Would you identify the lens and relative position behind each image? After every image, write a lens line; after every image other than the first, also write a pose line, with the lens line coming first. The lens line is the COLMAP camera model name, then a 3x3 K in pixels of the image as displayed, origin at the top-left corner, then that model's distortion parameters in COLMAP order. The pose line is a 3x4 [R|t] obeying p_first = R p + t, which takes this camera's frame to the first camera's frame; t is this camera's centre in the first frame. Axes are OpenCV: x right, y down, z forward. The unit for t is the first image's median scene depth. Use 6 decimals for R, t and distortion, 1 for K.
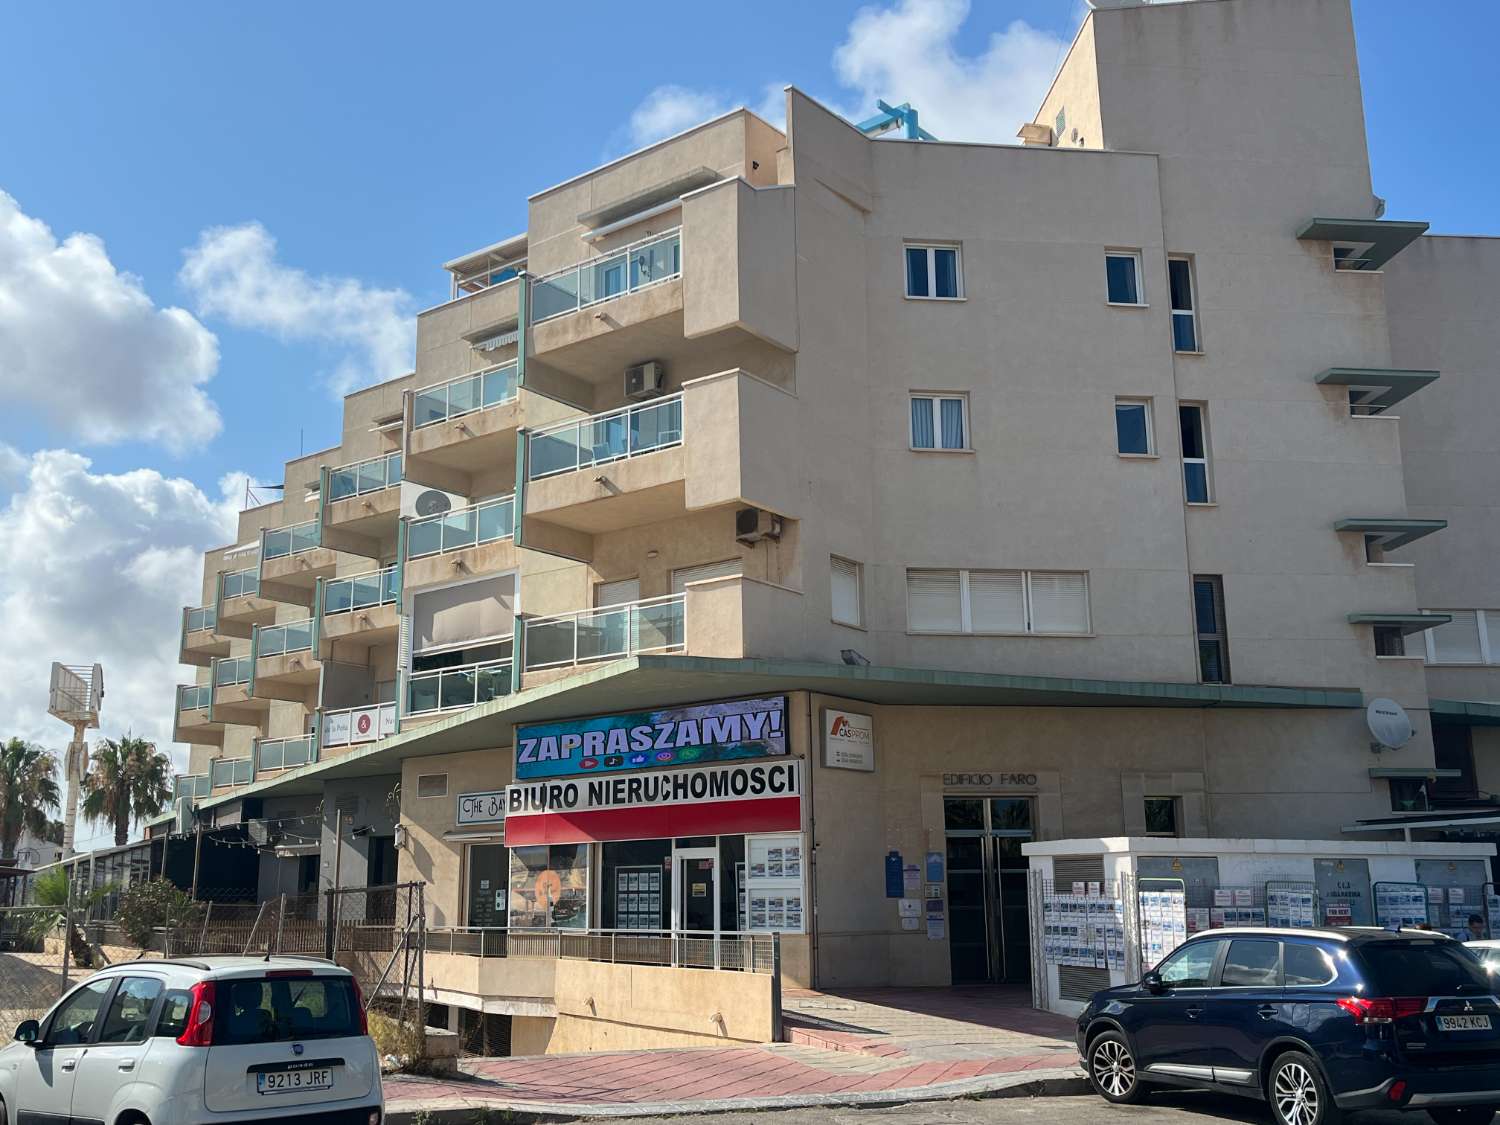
lens RADIAL K [[1467.5, 0, 748.9], [0, 1467.5, 565.7], [0, 0, 1]] dist [0.045543, 0.000000]
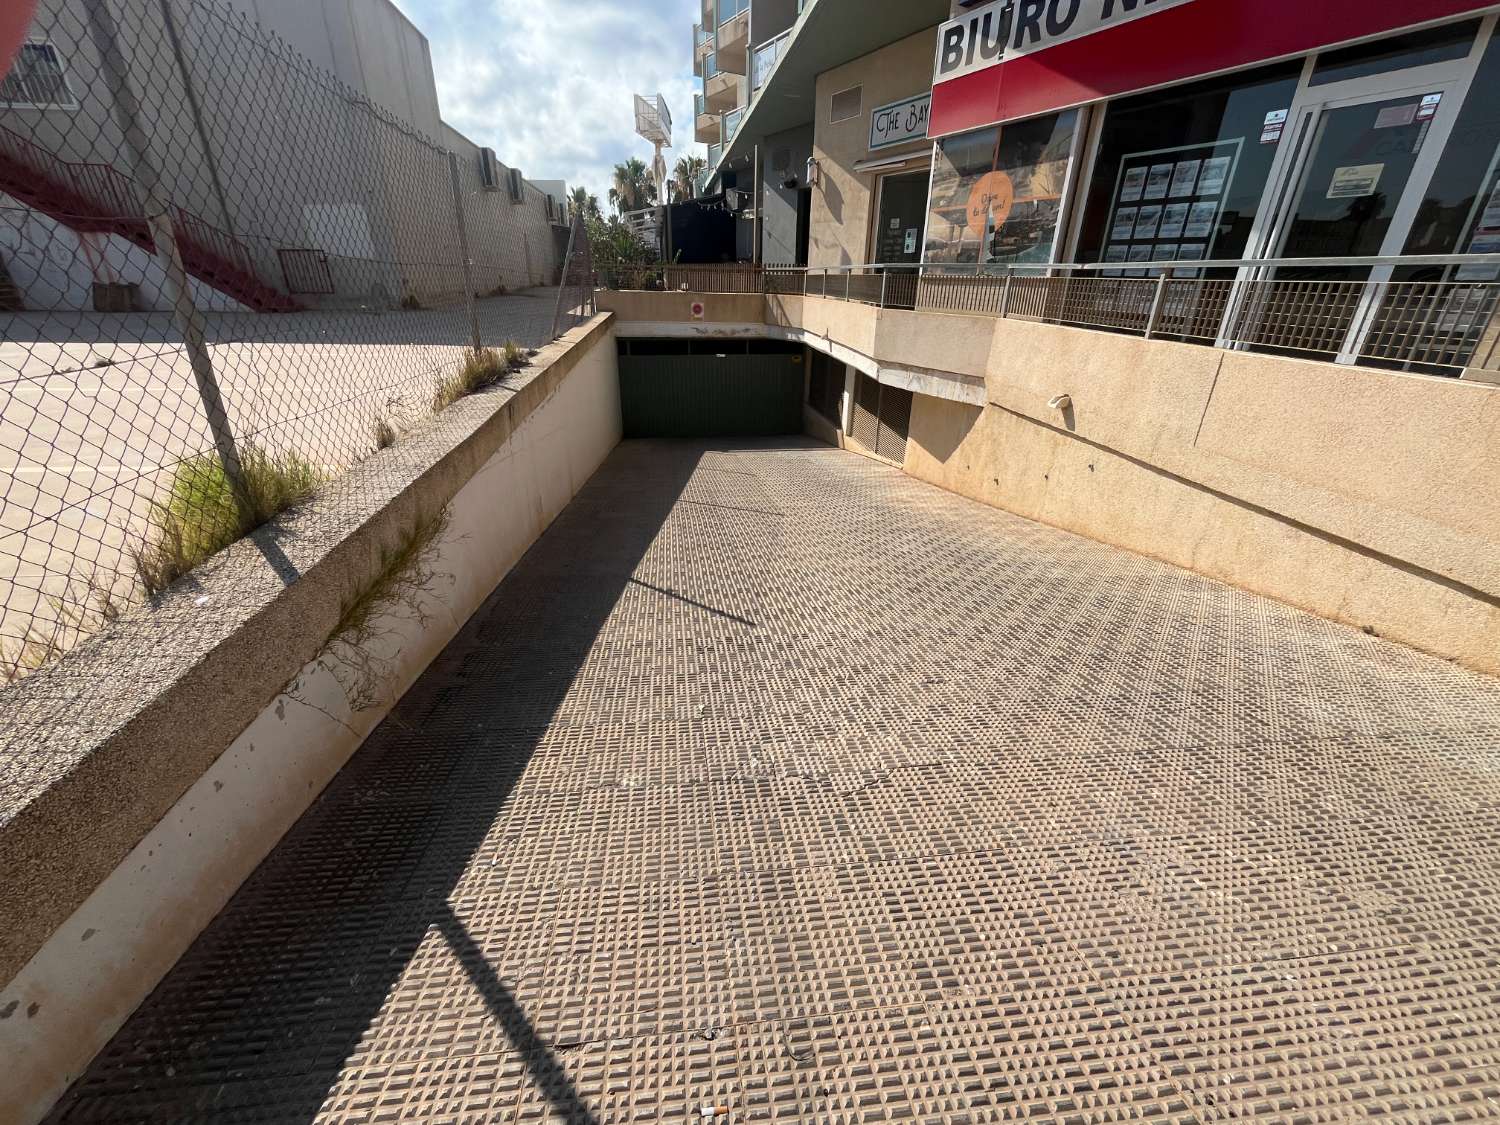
lens RADIAL K [[606.8, 0, 745.8], [0, 606.8, 565.5], [0, 0, 1]] dist [-0.007559, 0.000609]
pose [[0.922381, 0.184345, -0.339455, -0.113970], [0.067154, 0.788870, 0.610880, 0.172759], [0.380398, -0.586260, 0.715260, 0.663488]]
